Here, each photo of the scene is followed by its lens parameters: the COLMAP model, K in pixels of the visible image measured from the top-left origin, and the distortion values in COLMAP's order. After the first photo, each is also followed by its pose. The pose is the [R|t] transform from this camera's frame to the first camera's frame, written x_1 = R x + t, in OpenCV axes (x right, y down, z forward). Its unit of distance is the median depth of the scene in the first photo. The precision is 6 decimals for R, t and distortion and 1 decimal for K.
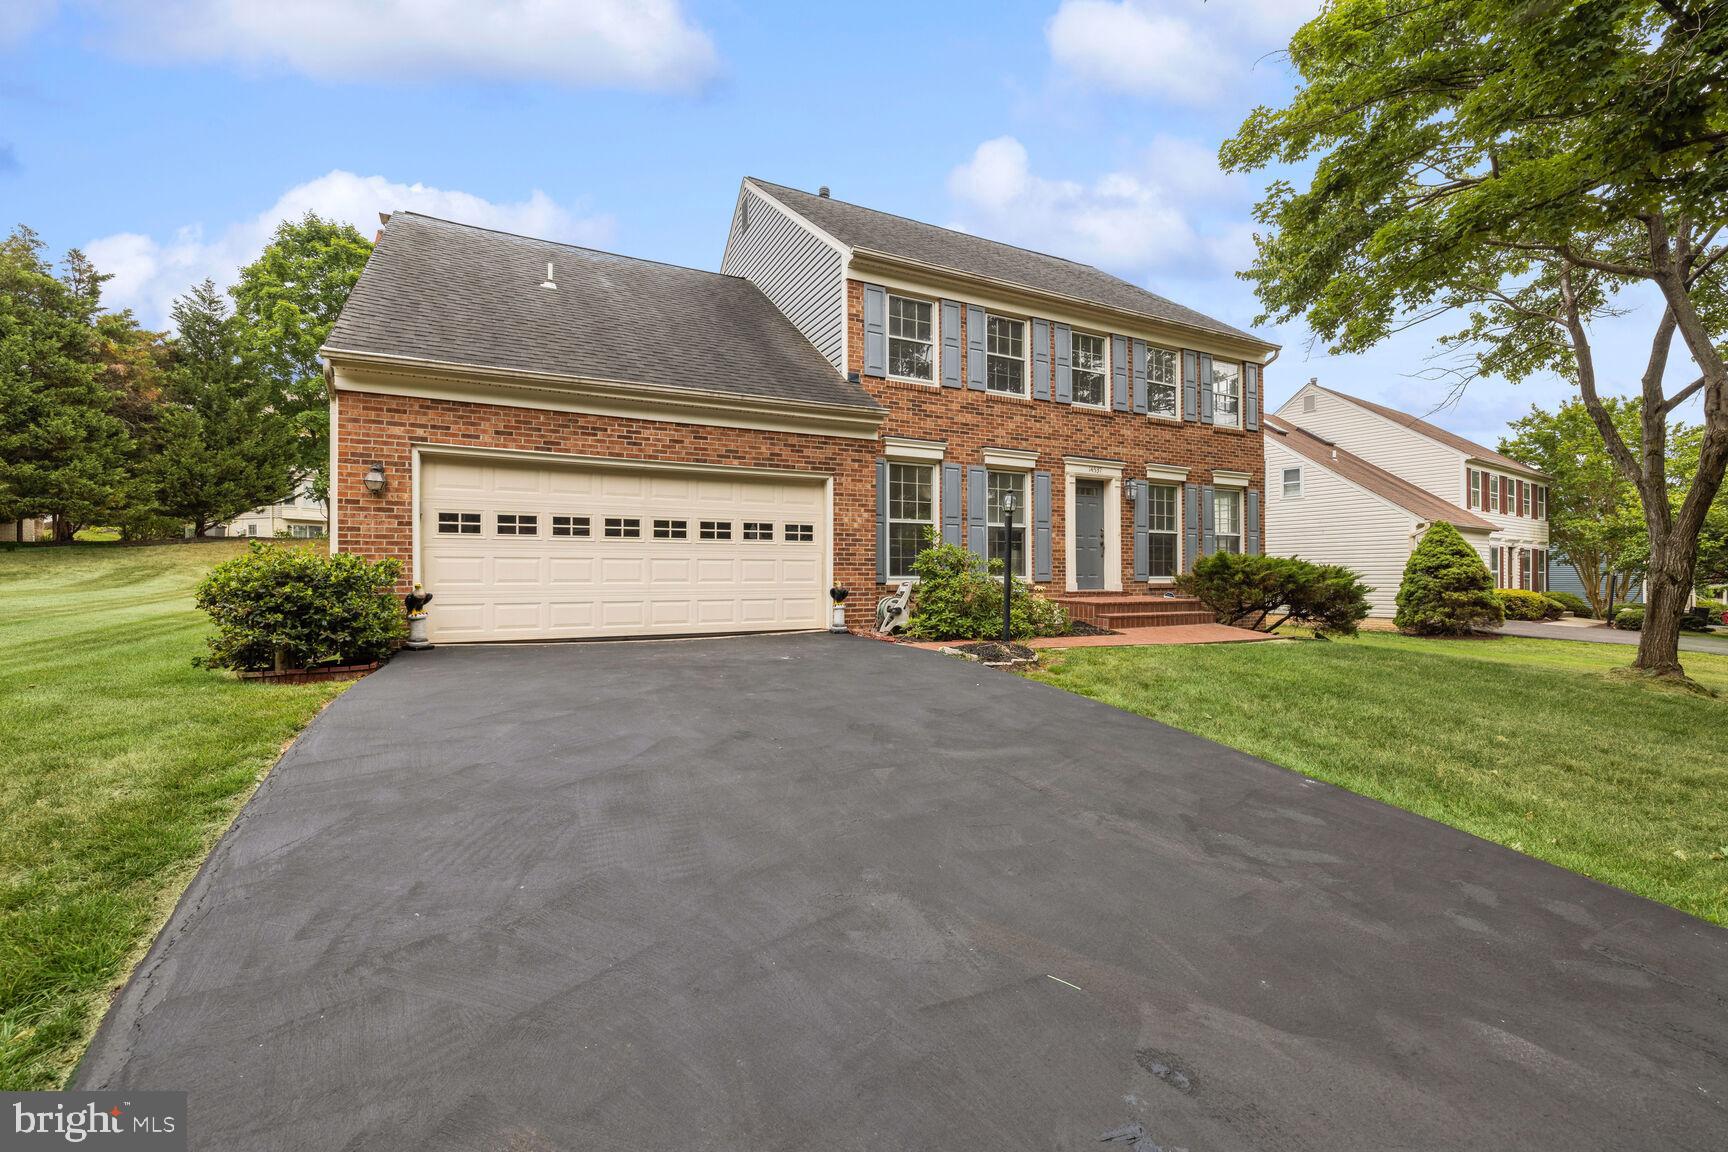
lens RADIAL K [[721.1, 0, 864.0], [0, 721.1, 576.0], [0, 0, 1]] dist [0.002405, -0.000034]
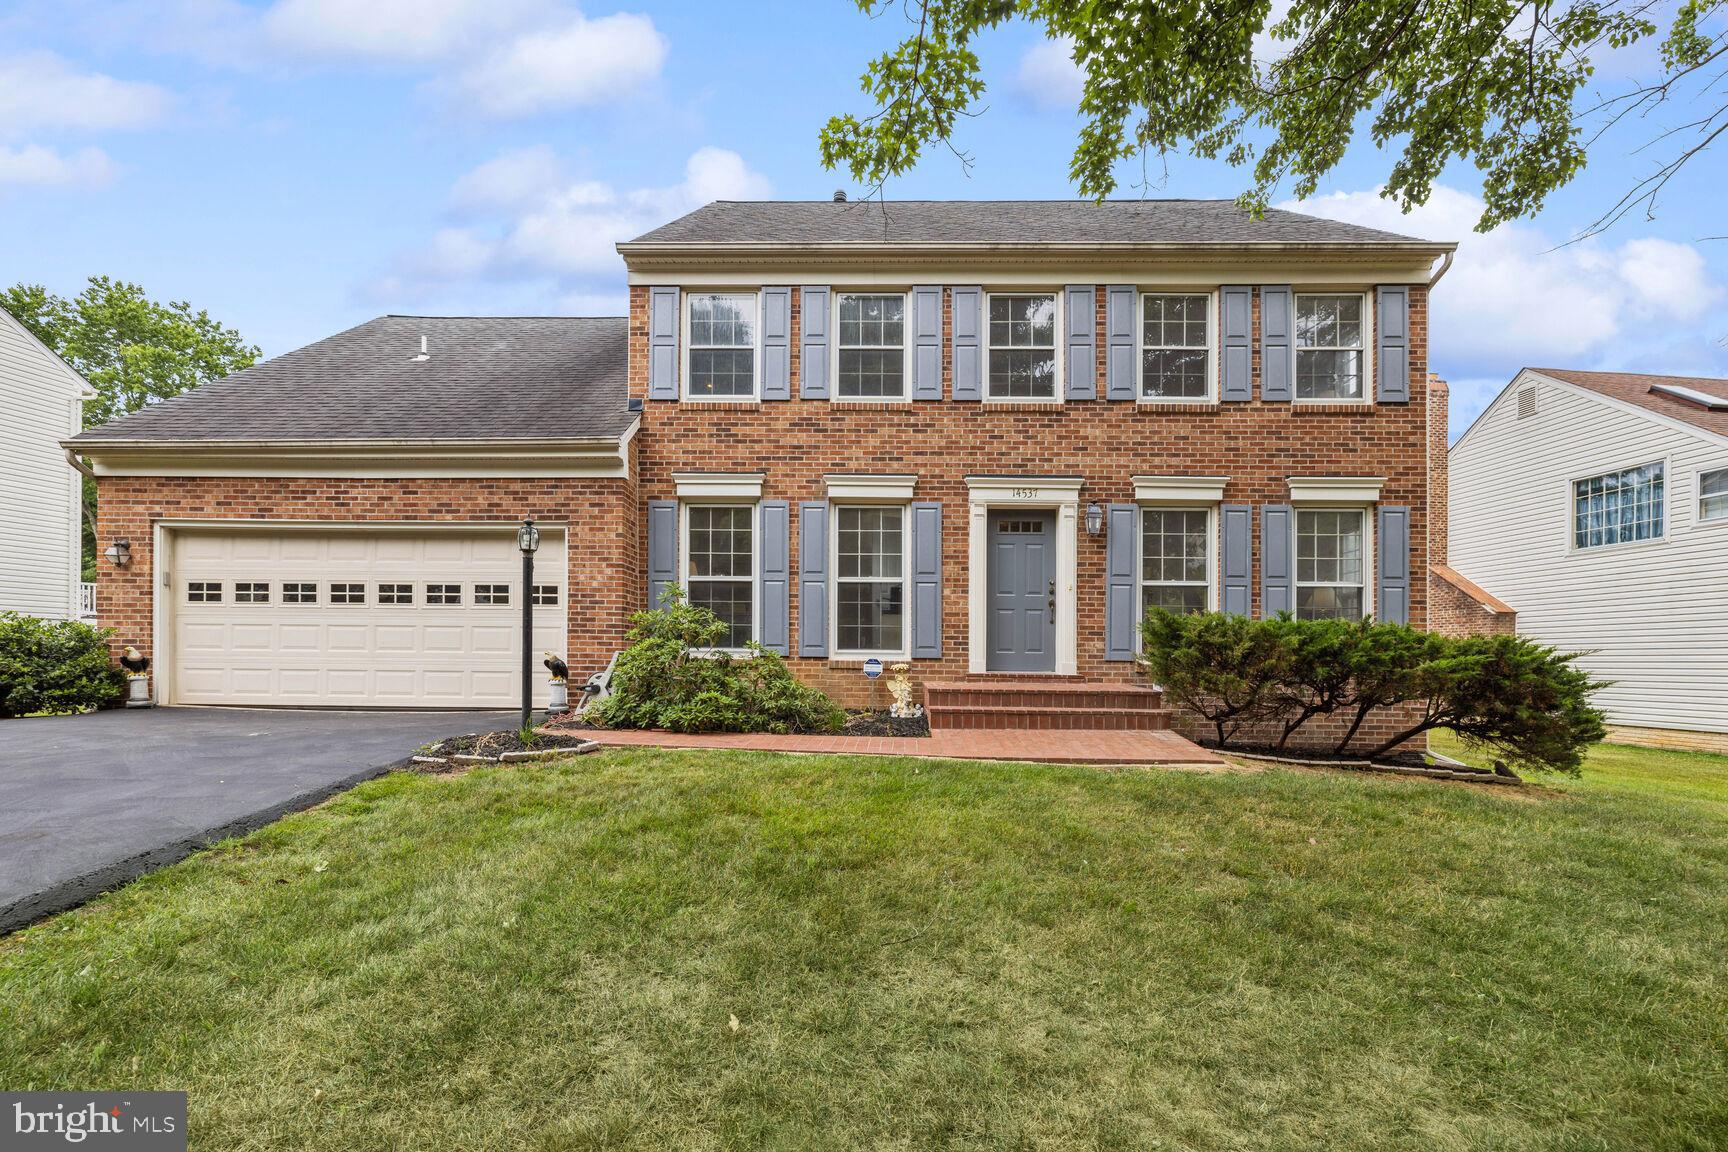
lens RADIAL K [[793.4, 0, 866.1], [0, 793.4, 648.9], [0, 0, 1]] dist [0.005121, -0.000800]
pose [[0.878908, 0.009964, -0.476887, 0.703702], [-0.011667, 0.999932, -0.000608, -0.000351], [0.476848, 0.006098, 0.878965, 0.363007]]
